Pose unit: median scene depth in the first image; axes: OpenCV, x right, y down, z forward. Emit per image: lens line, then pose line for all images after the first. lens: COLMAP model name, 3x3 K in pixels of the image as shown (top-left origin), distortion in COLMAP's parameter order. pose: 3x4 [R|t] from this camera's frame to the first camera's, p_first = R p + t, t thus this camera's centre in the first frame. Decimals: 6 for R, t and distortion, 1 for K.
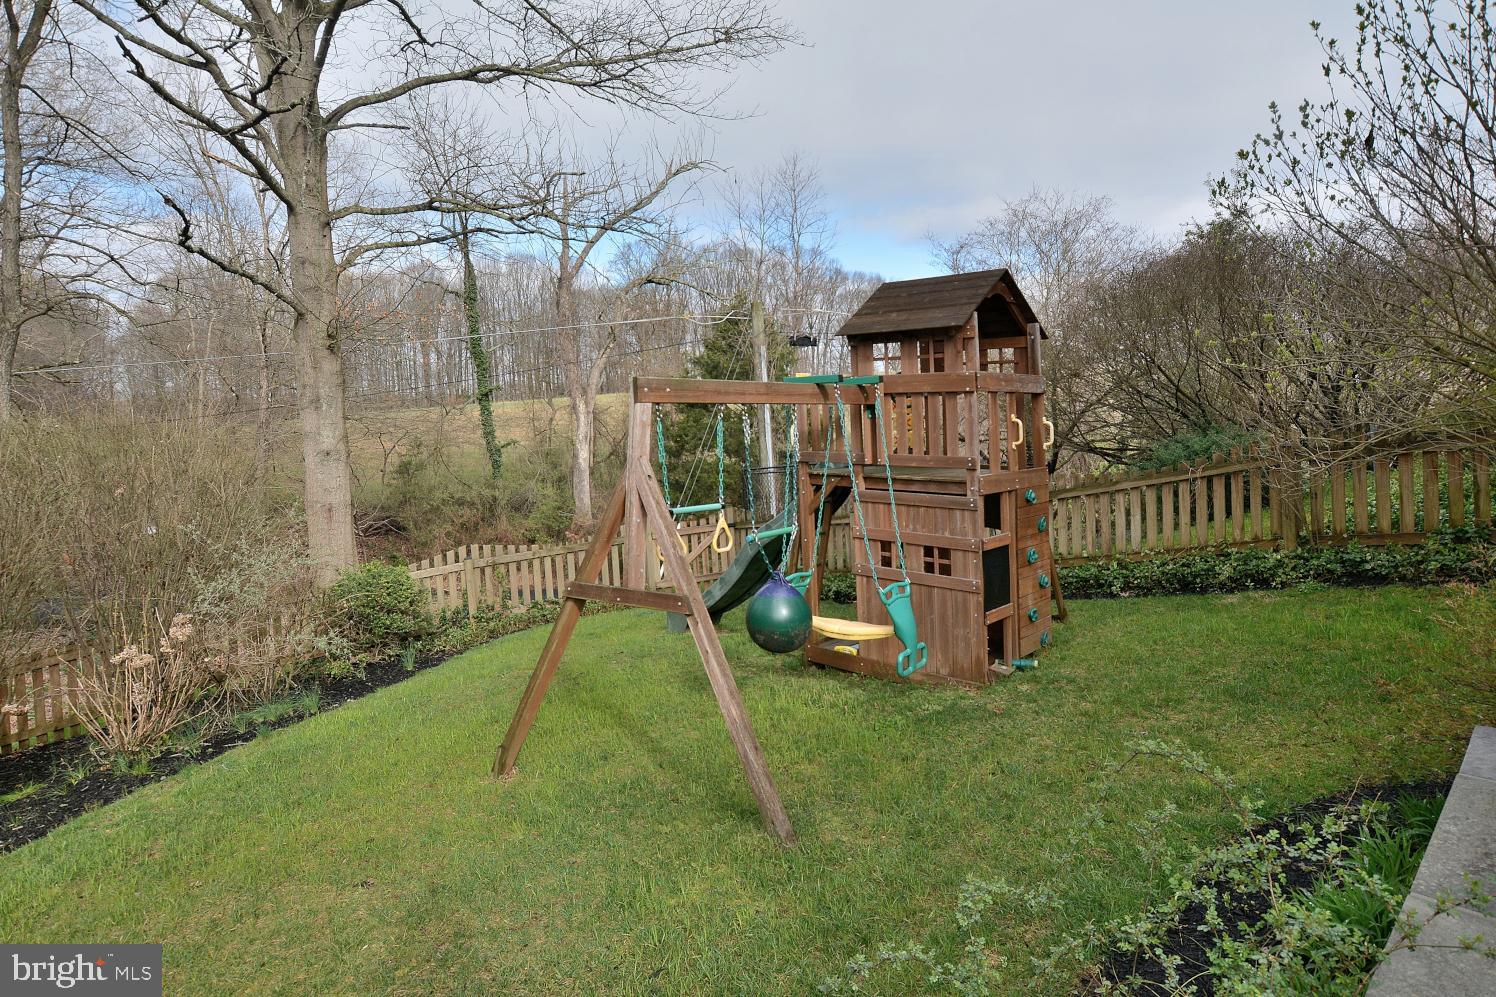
lens RADIAL K [[827.5, 0, 744.4], [0, 827.5, 489.8], [0, 0, 1]] dist [-0.005625, 0.001611]
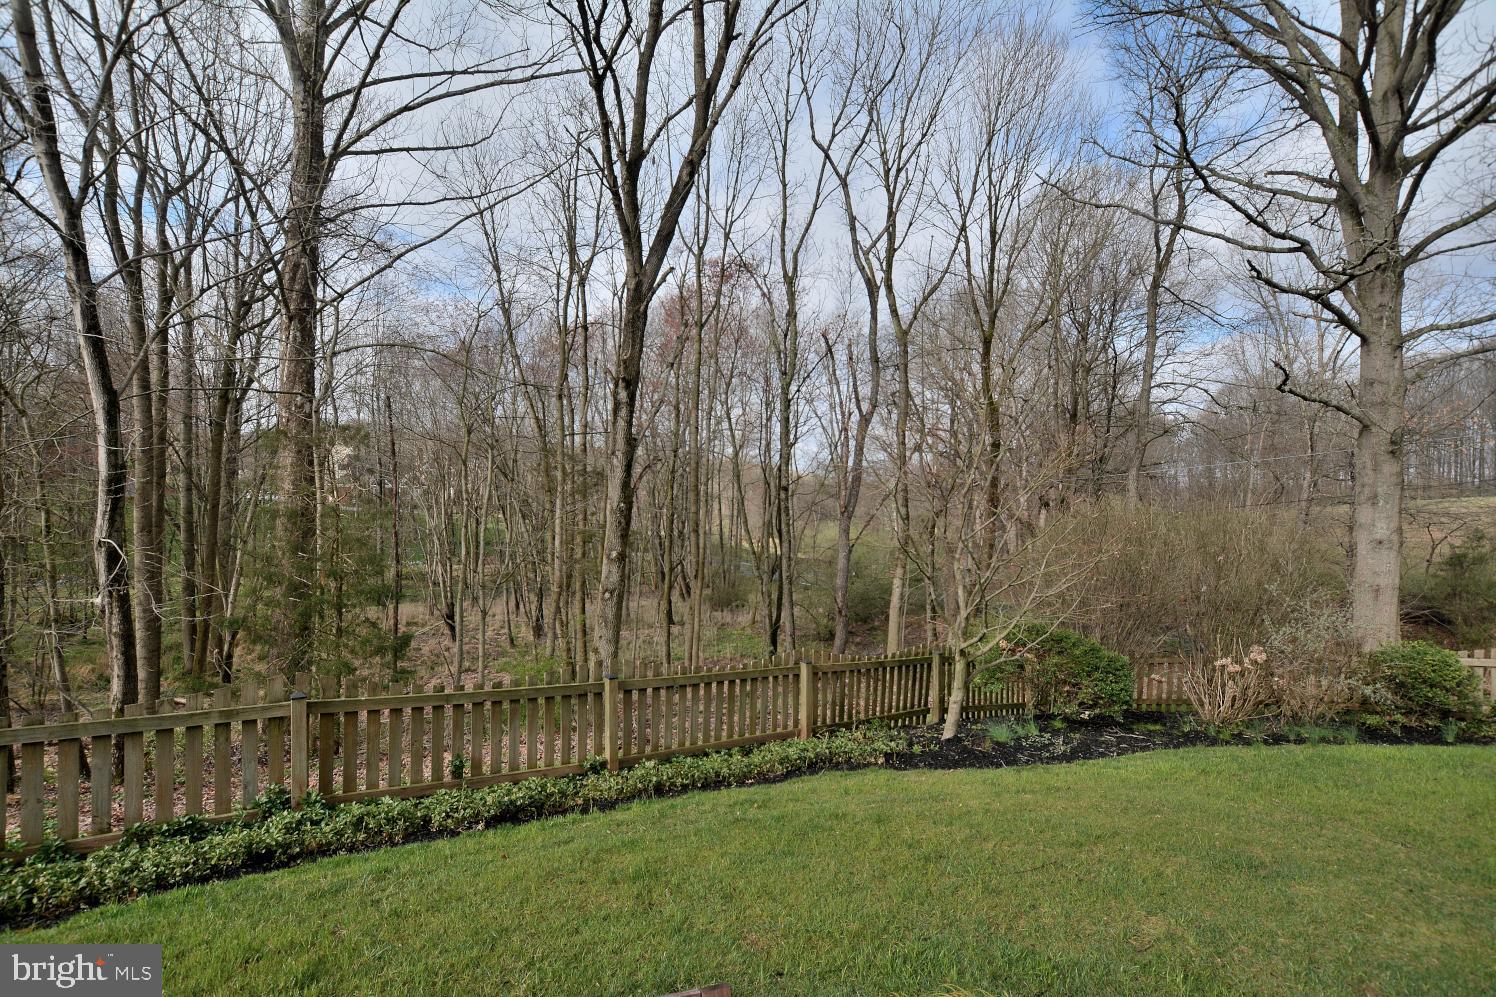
lens RADIAL K [[700.6, 0, 723.6], [0, 700.6, 524.2], [0, 0, 1]] dist [-0.026669, 0.001557]
pose [[0.350261, 0.050092, -0.935312, 0.076572], [-0.097472, 0.995097, 0.016792, 0.005150], [0.931567, 0.085285, 0.353426, -0.212636]]
